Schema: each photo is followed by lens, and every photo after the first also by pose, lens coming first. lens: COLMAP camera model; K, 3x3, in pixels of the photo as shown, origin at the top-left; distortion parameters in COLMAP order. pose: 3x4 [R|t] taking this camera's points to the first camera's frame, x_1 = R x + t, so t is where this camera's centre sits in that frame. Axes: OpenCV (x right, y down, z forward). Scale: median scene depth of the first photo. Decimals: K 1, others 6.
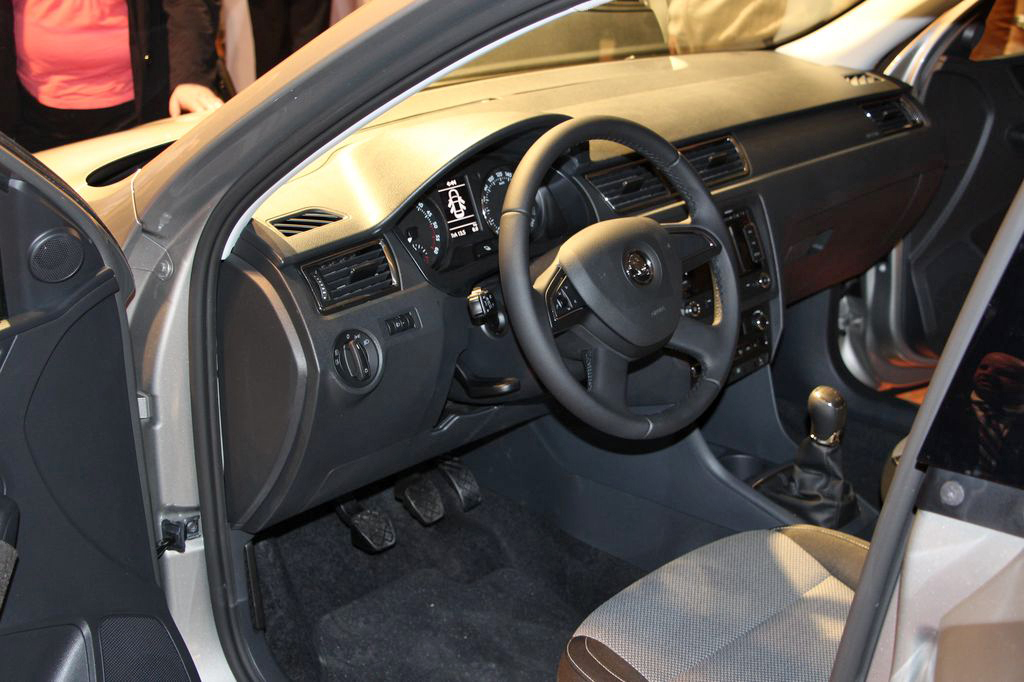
lens RADIAL K [[1446.9, 0, 512.0], [0, 1446.9, 341.0], [0, 0, 1]] dist [-0.110367, 1.210576]
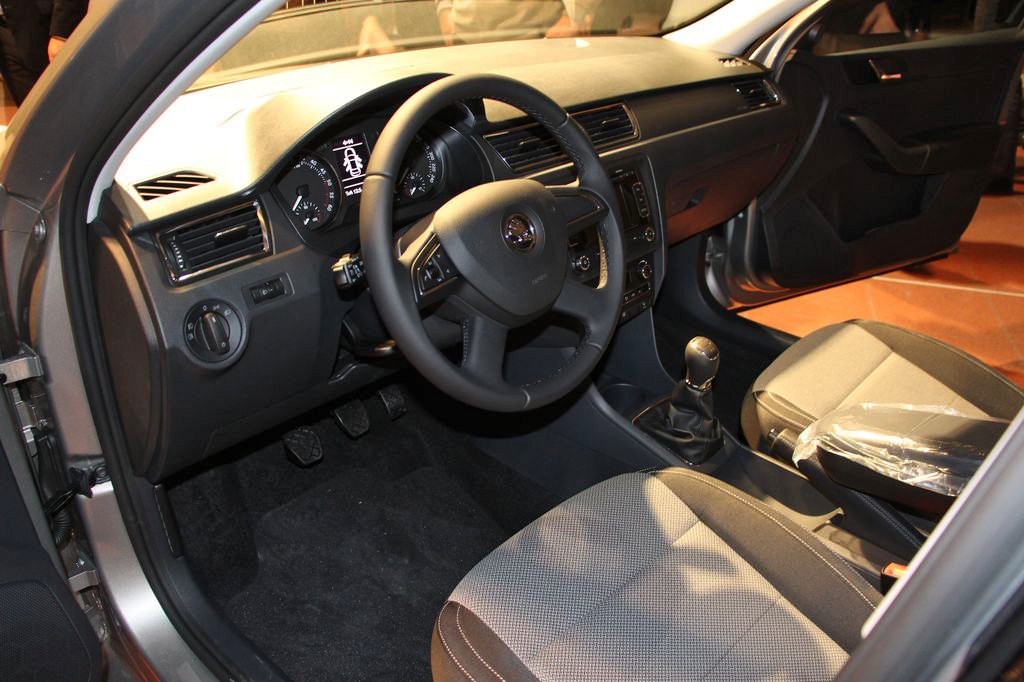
lens RADIAL K [[842.7, 0, 512.0], [0, 842.7, 341.0], [0, 0, 1]] dist [-0.144298, 0.006233]
pose [[0.999766, 0.014706, 0.015868, 0.068249], [-0.016600, 0.991799, 0.126723, -0.046277], [-0.013874, -0.126957, 0.991811, 0.399967]]
